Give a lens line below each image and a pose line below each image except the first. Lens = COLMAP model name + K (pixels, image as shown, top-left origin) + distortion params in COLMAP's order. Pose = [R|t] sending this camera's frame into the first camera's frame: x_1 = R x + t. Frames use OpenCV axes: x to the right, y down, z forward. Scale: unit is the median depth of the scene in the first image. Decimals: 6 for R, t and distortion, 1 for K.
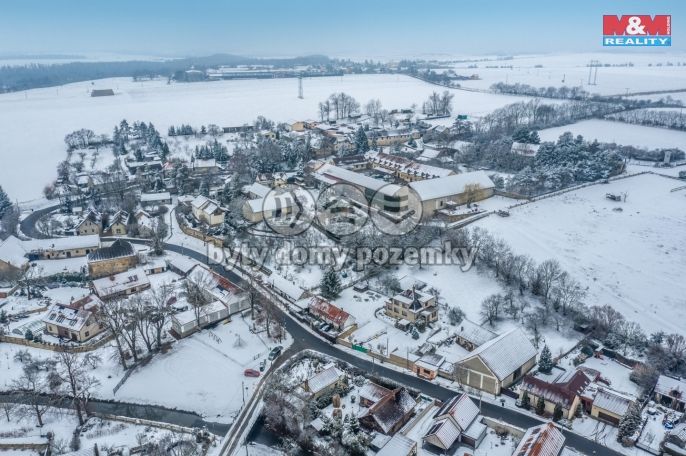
lens RADIAL K [[643.3, 0, 343.0], [0, 643.3, 228.0], [0, 0, 1]] dist [-0.006431, -0.000810]
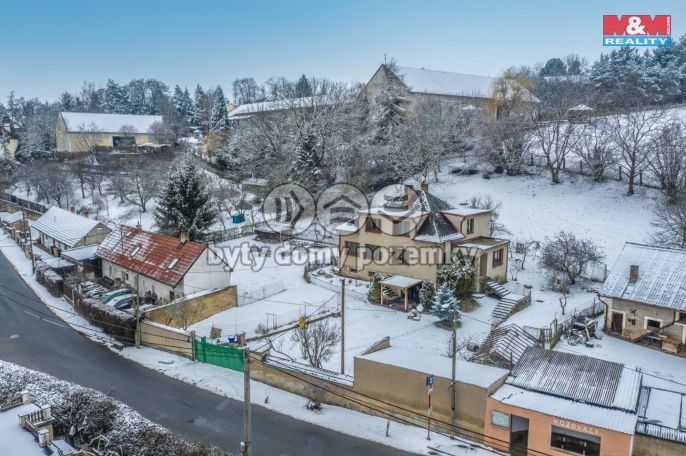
lens RADIAL K [[643.3, 0, 343.0], [0, 643.3, 228.0], [0, 0, 1]] dist [-0.006431, -0.000810]
pose [[0.998135, -0.006315, 0.060717, 0.050298], [0.014678, 0.990282, -0.138296, 0.159313], [-0.059254, 0.138929, 0.988528, 0.696013]]
